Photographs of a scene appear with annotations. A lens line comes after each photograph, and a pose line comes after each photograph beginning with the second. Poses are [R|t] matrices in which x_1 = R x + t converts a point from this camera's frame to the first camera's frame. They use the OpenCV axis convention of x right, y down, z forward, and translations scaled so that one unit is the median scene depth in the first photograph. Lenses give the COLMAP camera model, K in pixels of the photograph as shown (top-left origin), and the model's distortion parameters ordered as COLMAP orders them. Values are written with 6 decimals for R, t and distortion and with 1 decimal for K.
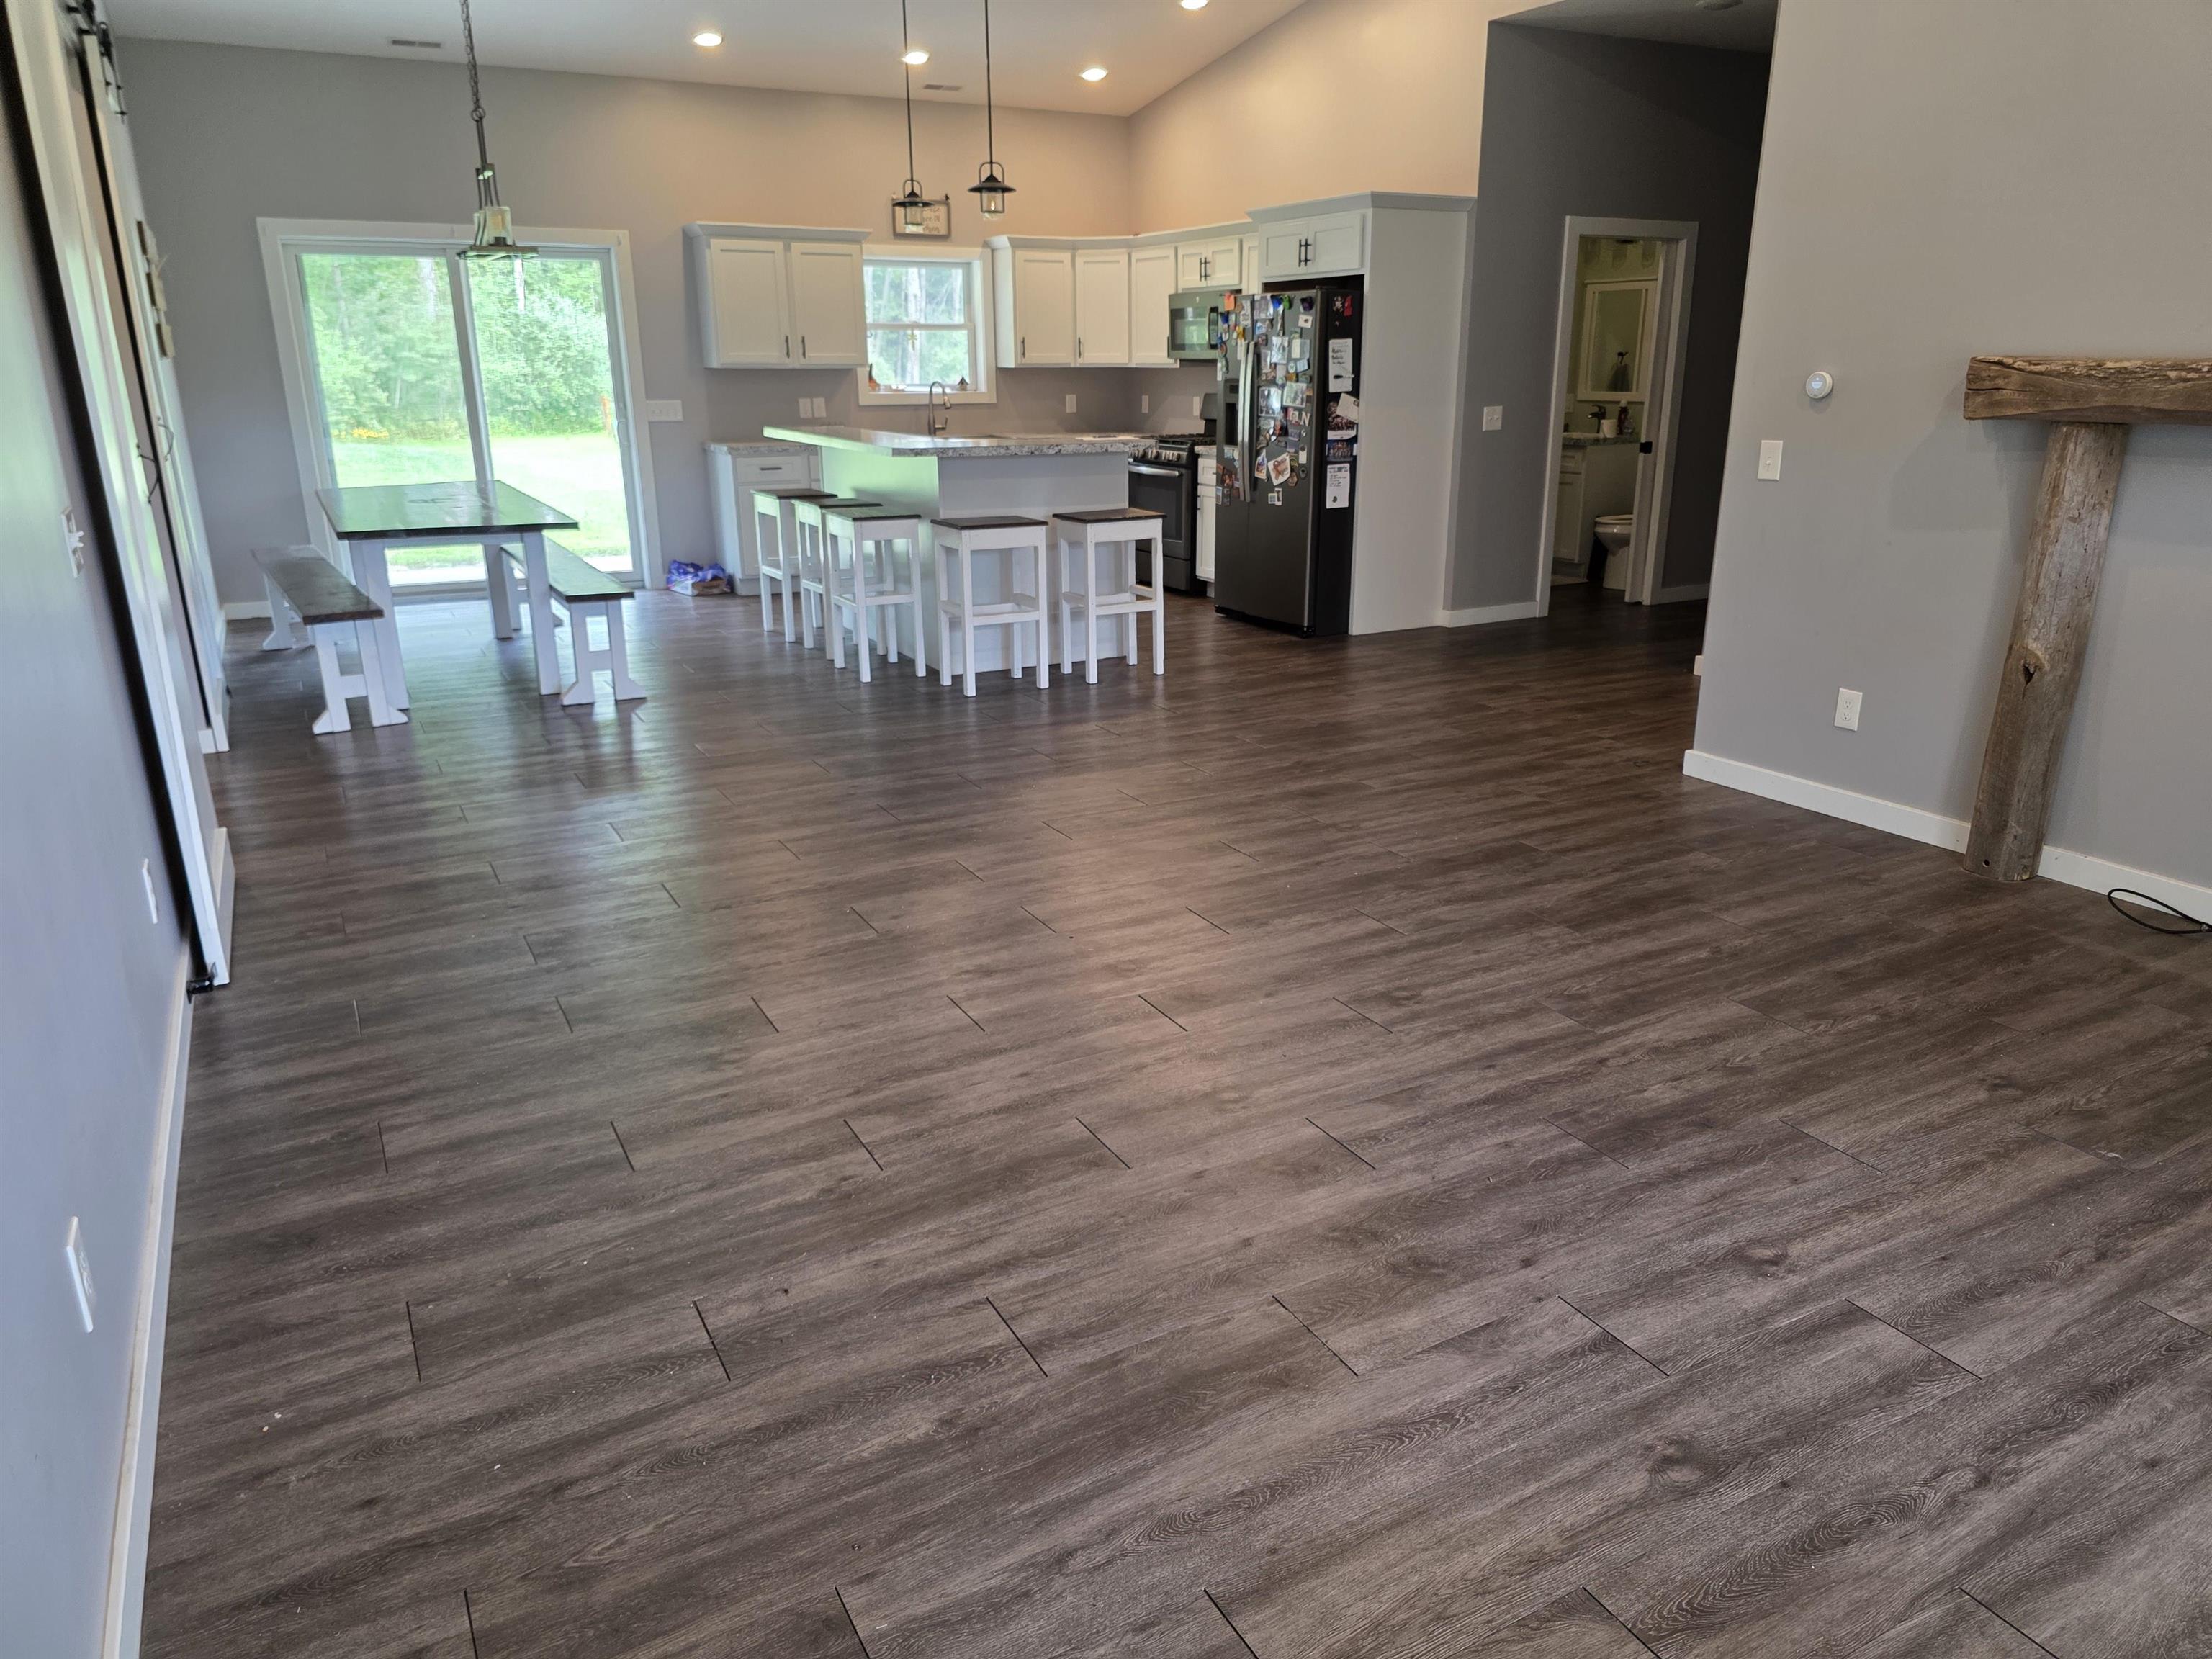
lens RADIAL K [[1489.9, 0, 1103.5], [0, 1489.9, 826.6], [0, 0, 1]] dist [0.046780, -0.035135]
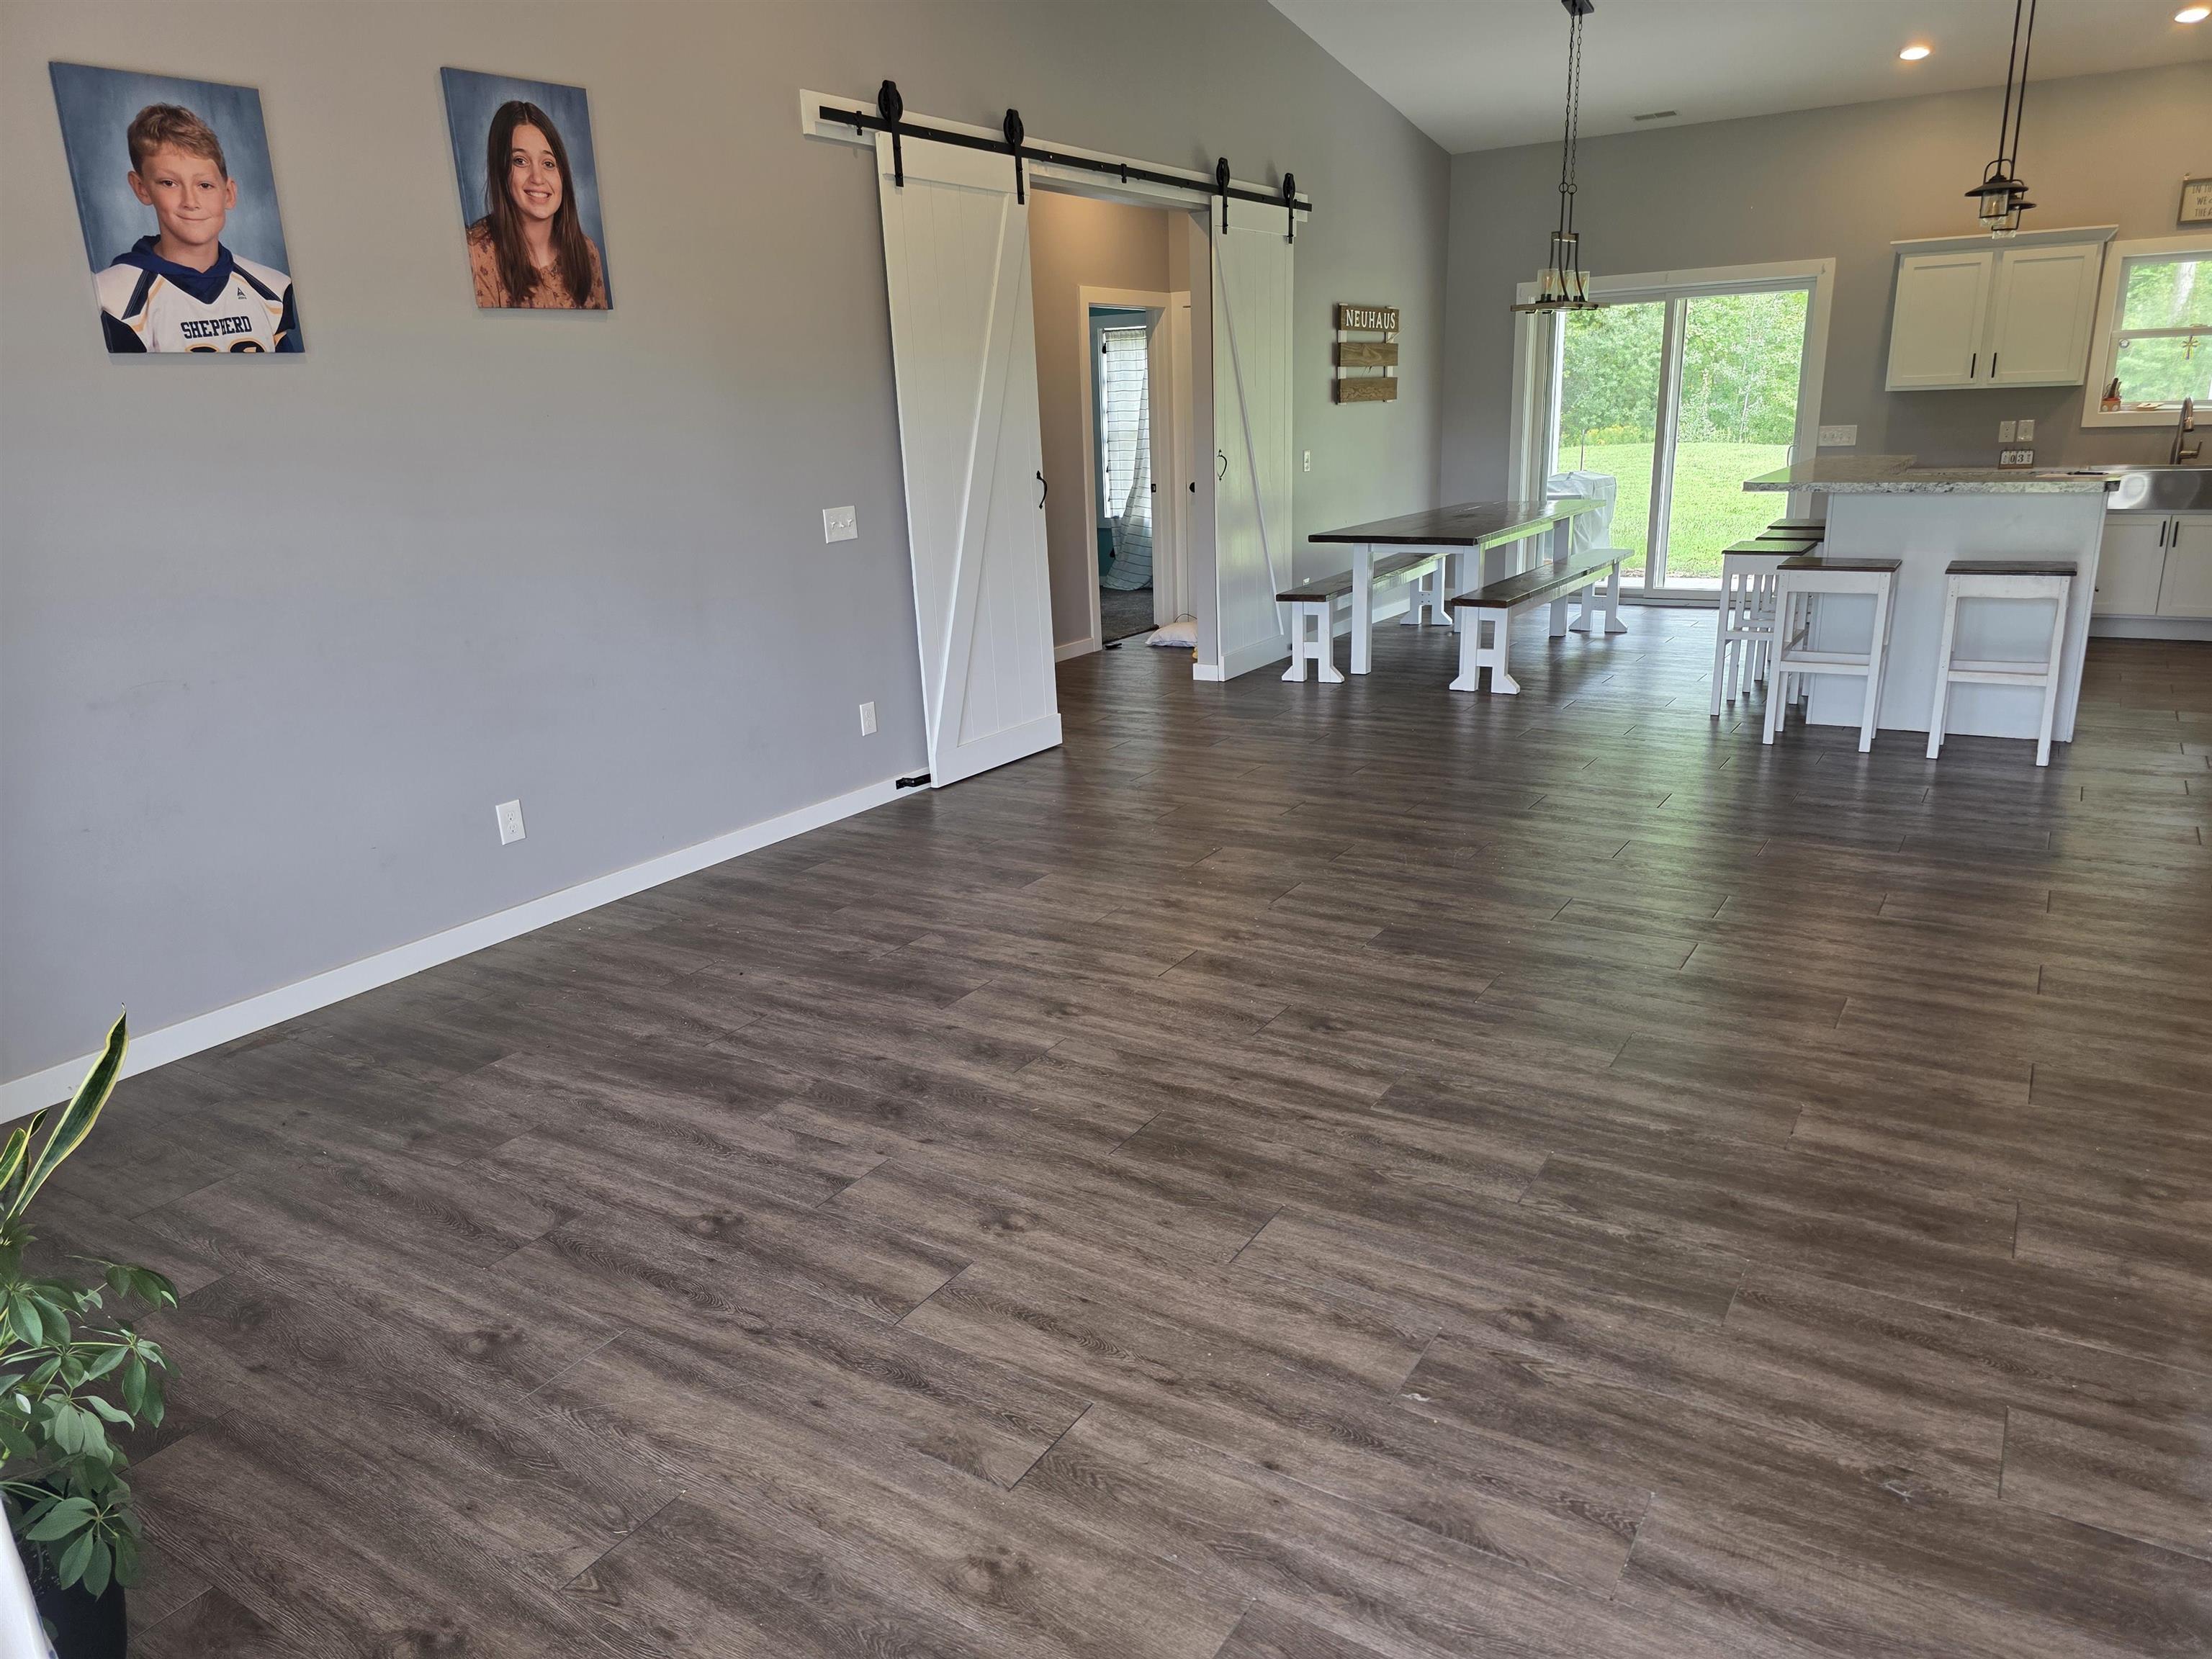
lens RADIAL K [[1489.9, 0, 1119.1], [0, 1489.9, 828.5], [0, 0, 1]] dist [0.046780, -0.035135]
pose [[0.488019, 0.229402, -0.842147, 1.169337], [-0.233299, 0.964022, 0.127405, -0.140098], [0.841076, 0.134296, 0.523981, 0.376240]]
